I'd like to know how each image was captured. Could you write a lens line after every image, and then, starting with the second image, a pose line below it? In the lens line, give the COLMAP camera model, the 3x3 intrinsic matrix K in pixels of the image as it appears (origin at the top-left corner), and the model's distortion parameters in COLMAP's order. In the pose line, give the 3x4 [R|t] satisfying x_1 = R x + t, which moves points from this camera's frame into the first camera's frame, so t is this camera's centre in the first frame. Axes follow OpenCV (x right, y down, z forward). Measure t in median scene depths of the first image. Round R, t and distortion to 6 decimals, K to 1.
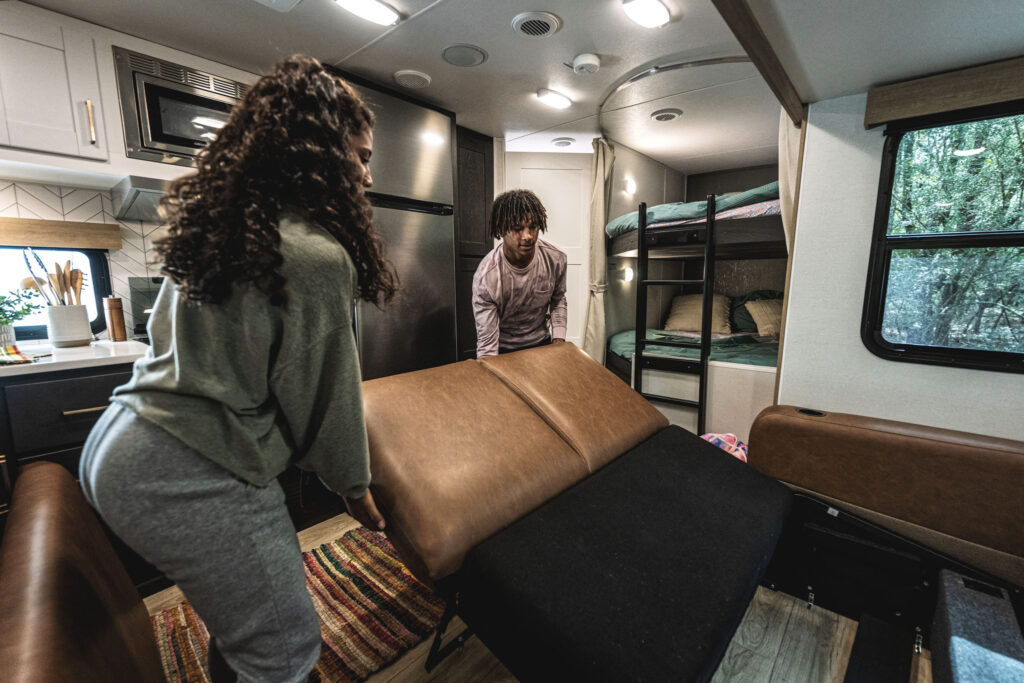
lens RADIAL K [[441.1, 0, 524.2], [0, 441.1, 354.6], [0, 0, 1]] dist [-0.001225, -0.000576]
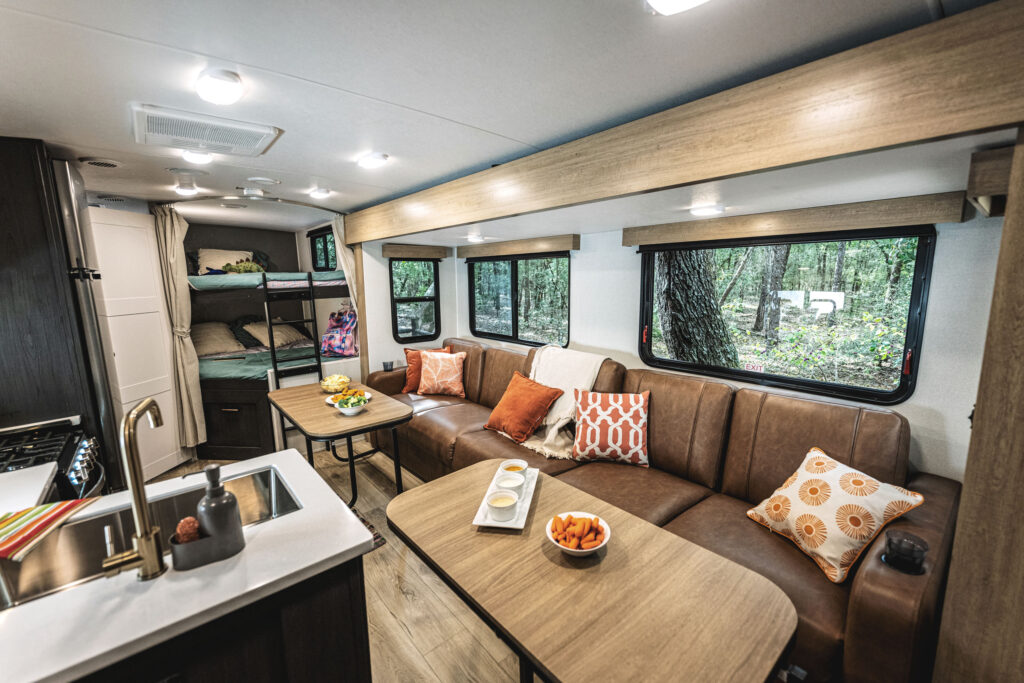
lens RADIAL K [[432.4, 0, 512.2], [0, 432.4, 343.1], [0, 0, 1]] dist [-0.000269, 0.000172]
pose [[0.171216, -0.159511, 0.972235, -1.191860], [0.183307, 0.974734, 0.127639, -0.153943], [-0.968031, 0.156364, 0.196129, -0.103808]]
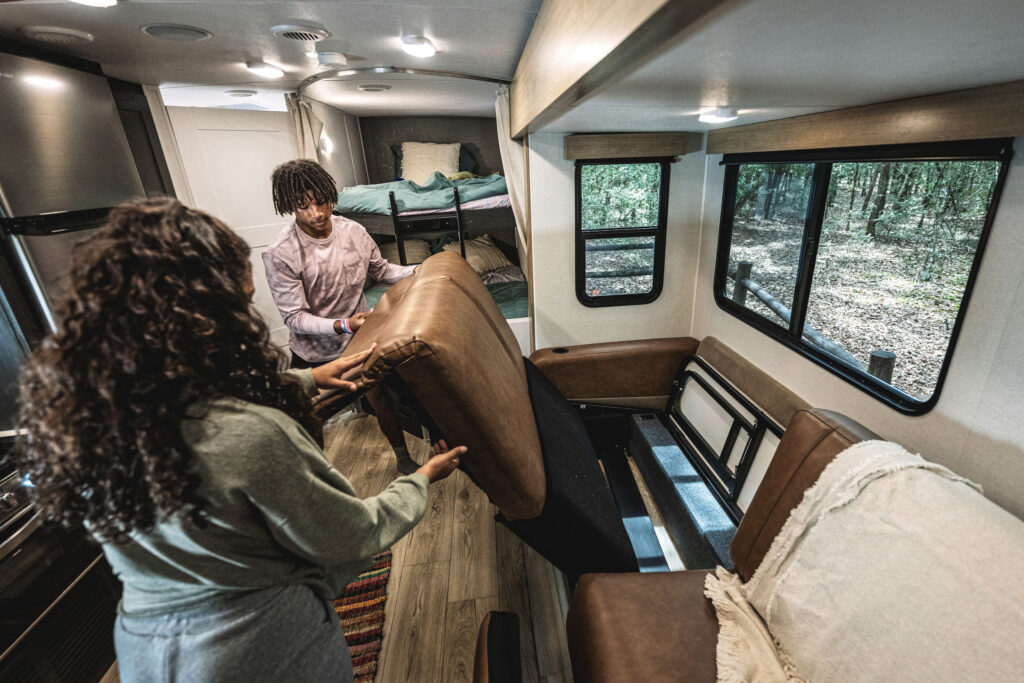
lens RADIAL K [[464.1, 0, 534.5], [0, 464.1, 348.1], [0, 0, 1]] dist [0.002102, 0.000344]
pose [[0.686606, -0.294054, 0.664909, -0.376005], [0.163394, 0.953572, 0.252988, -0.235361], [-0.708431, -0.065061, 0.702775, -0.044411]]
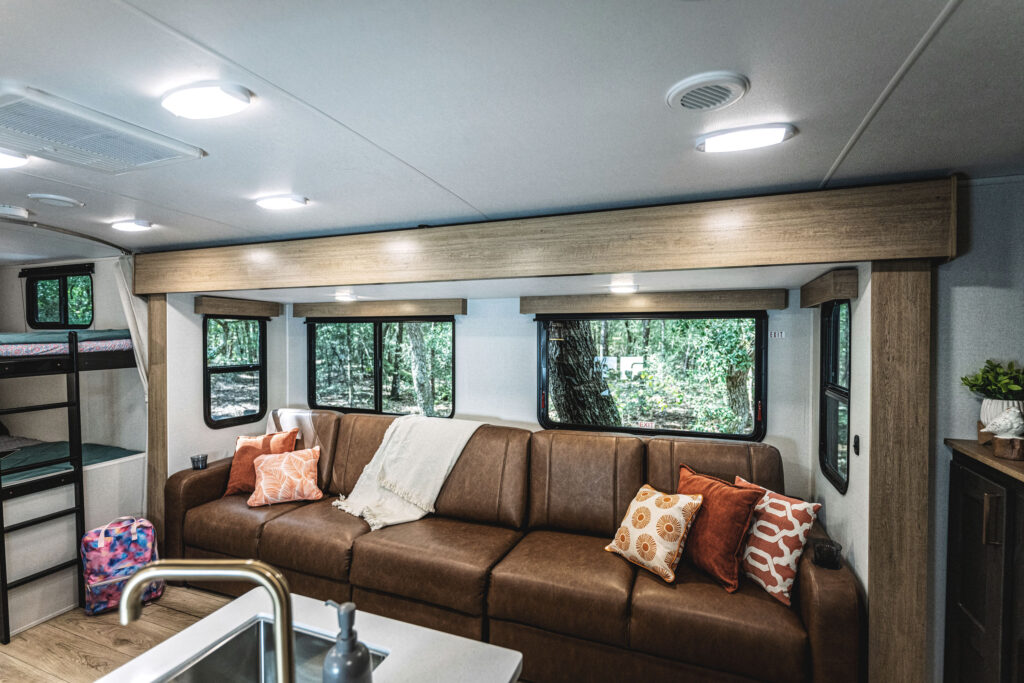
lens RADIAL K [[477.3, 0, 511.9], [0, 477.3, 340.6], [0, 0, 1]] dist [-0.001926, -0.000316]
pose [[-0.322762, -0.019259, 0.946284, -1.202138], [0.159272, 0.984430, 0.074361, -0.243499], [-0.932983, 0.174717, -0.314669, 0.288738]]
